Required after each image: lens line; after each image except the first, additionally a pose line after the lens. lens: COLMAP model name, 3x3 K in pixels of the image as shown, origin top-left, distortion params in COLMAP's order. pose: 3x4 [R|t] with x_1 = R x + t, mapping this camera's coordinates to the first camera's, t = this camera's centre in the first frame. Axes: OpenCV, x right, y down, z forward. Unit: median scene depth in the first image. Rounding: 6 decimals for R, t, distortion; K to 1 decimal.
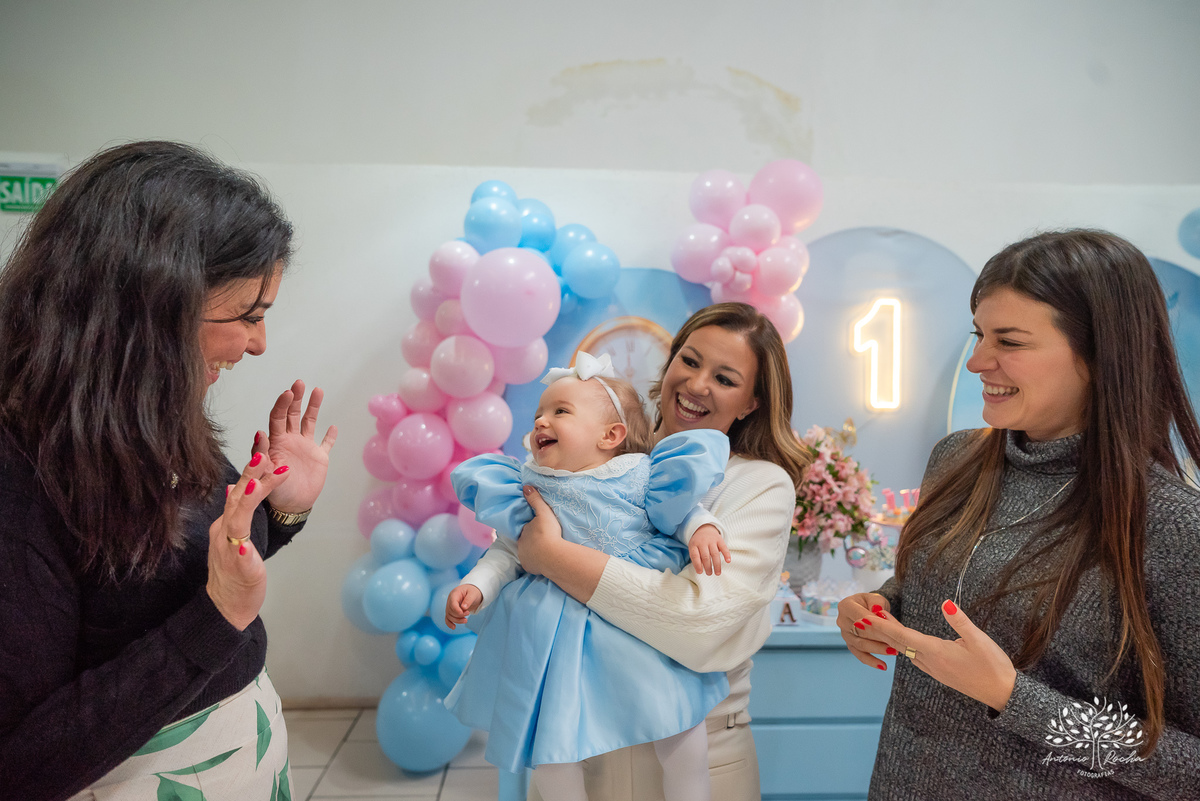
lens RADIAL K [[811.3, 0, 603.4], [0, 811.3, 383.3], [0, 0, 1]] dist [-0.045219, 0.088878]
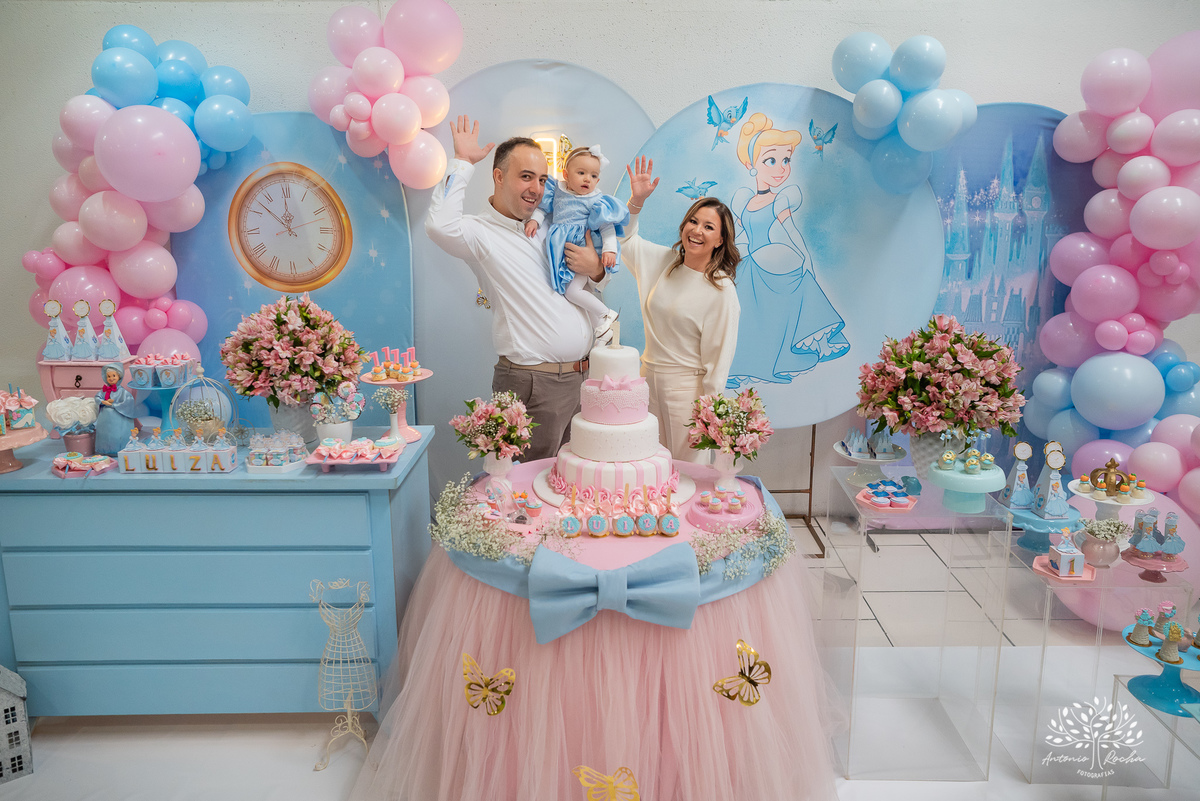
lens RADIAL K [[872.3, 0, 605.6], [0, 872.3, 367.0], [0, 0, 1]] dist [-0.020214, 0.003136]
pose [[0.997915, -0.003042, -0.064470, 0.507279], [0.017870, 0.972860, 0.230705, -0.076898], [0.062018, -0.231376, 0.970886, -0.094097]]
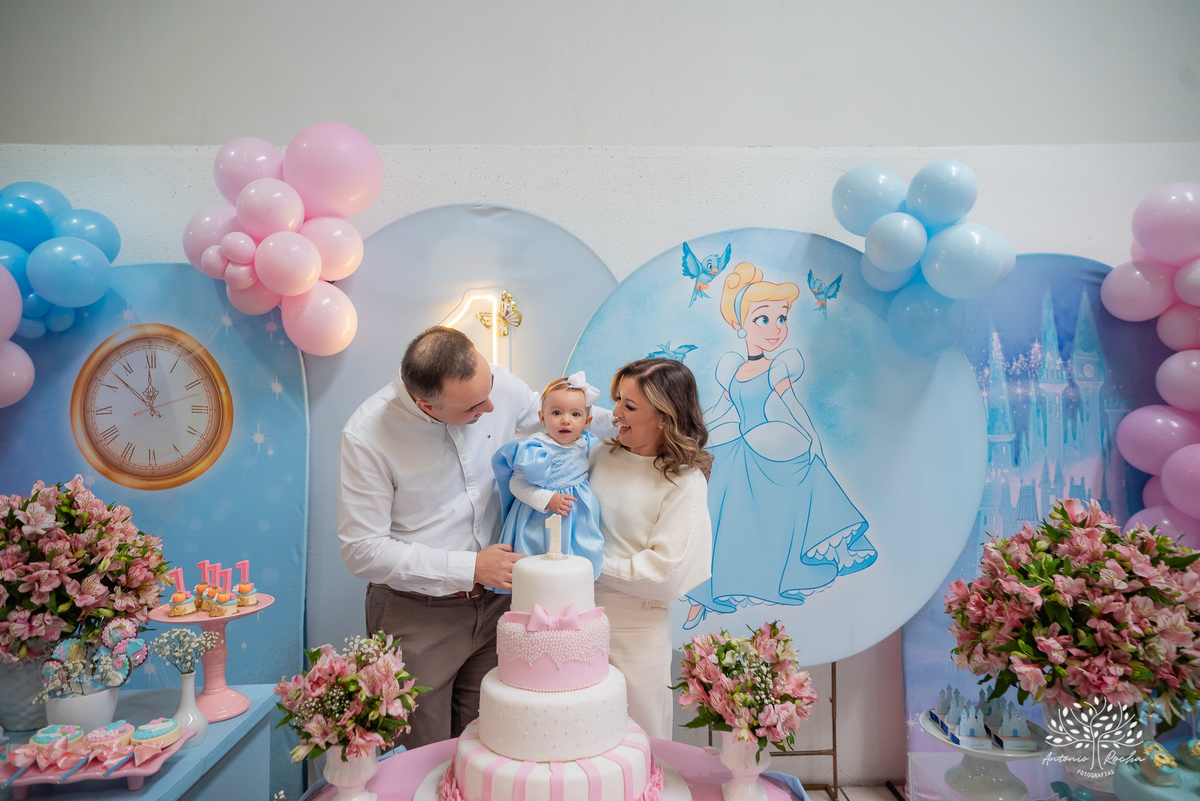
lens RADIAL K [[811.3, 0, 603.4], [0, 811.3, 383.3], [0, 0, 1]] dist [-0.045219, 0.088878]
pose [[0.999176, -0.022698, -0.033644, 0.509864], [0.022508, 0.999729, -0.006020, -0.008543], [0.033772, 0.005258, 0.999416, 0.212652]]
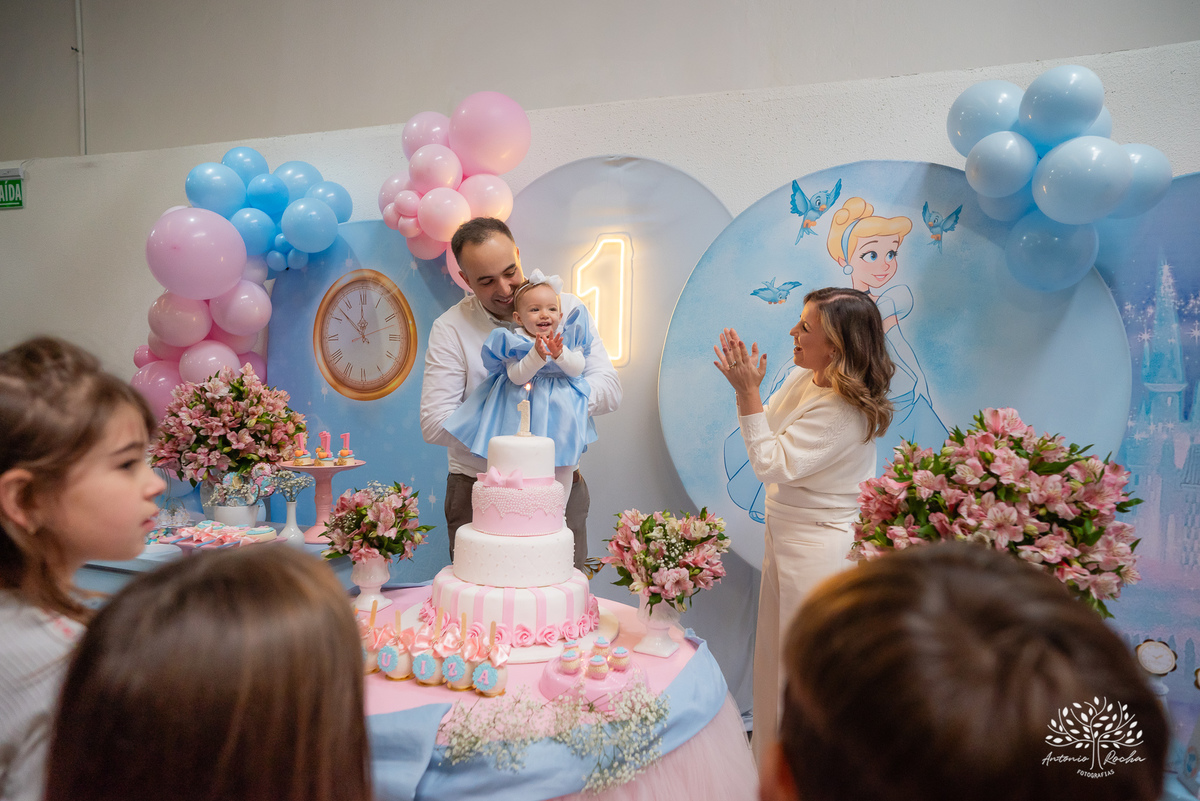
lens RADIAL K [[827.5, 0, 600.0], [0, 827.5, 400.5], [0, 0, 1]] dist [-0.037521, 0.080401]
pose [[0.910735, 0.024076, -0.412288, 0.735759], [-0.006670, 0.999027, 0.043605, 0.035060], [0.412937, -0.036963, 0.910009, 0.174190]]
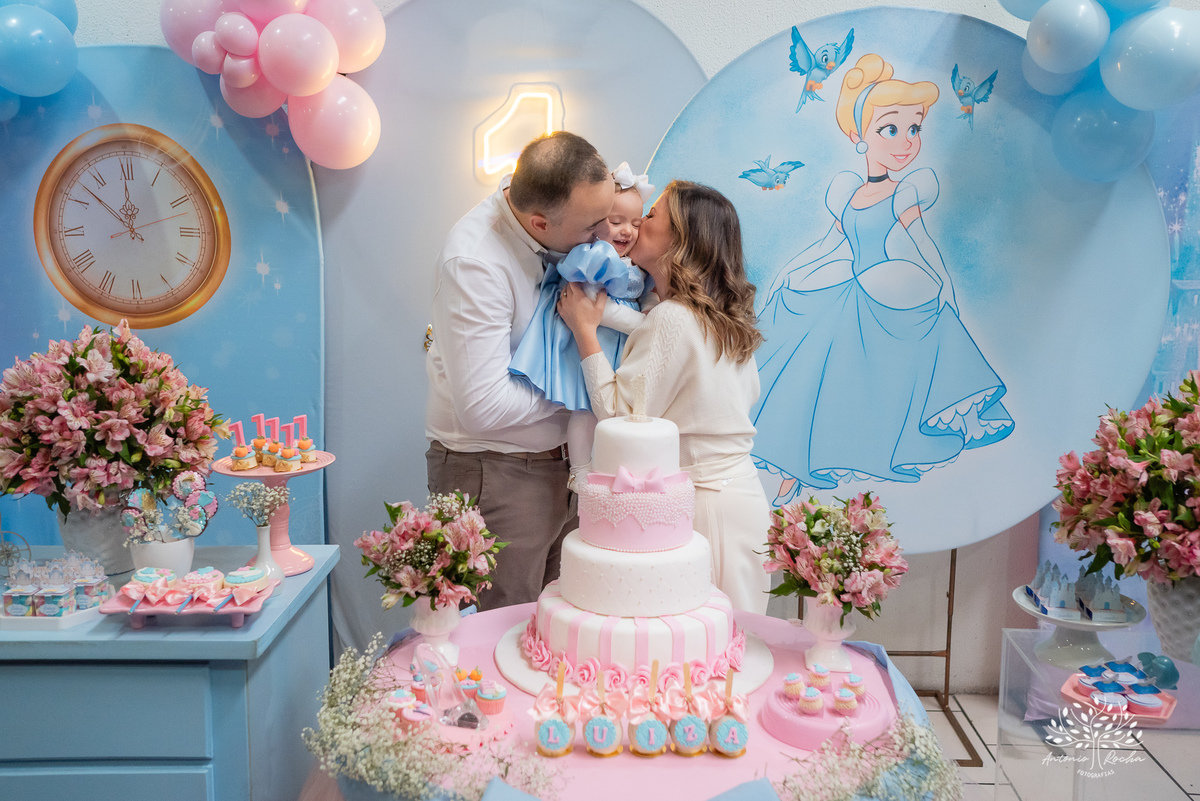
lens RADIAL K [[1205.8, 0, 607.6], [0, 1205.8, 390.2], [0, 0, 1]] dist [-0.036069, 0.259136]
pose [[0.996545, 0.006848, -0.082775, 0.501955], [0.008237, 0.983534, 0.180538, -0.044516], [0.082648, -0.180596, 0.980079, 0.043690]]
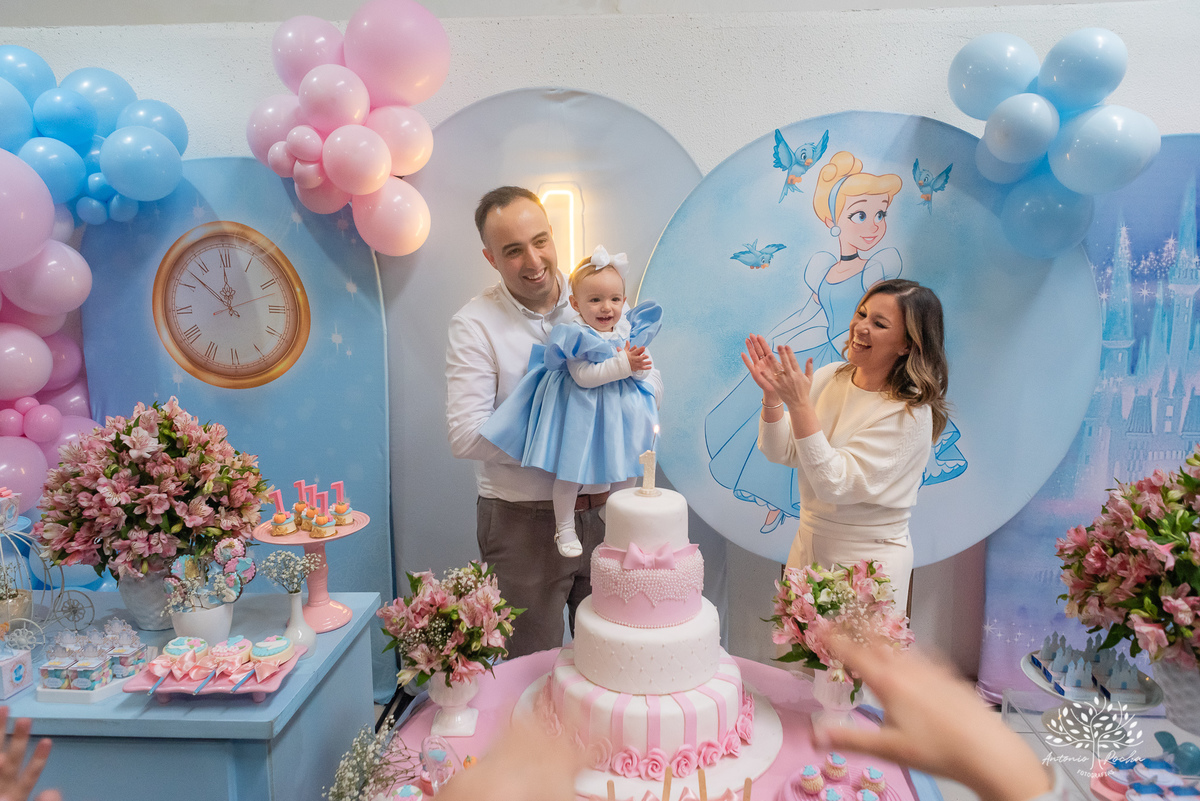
lens RADIAL K [[813.1, 0, 600.0], [0, 813.1, 400.5], [0, 0, 1]] dist [0.033580, -0.022683]
pose [[0.993476, -0.001764, -0.114024, 0.490793], [0.021953, 0.984137, 0.176048, -0.043247], [0.111905, -0.177402, 0.977755, 0.230287]]
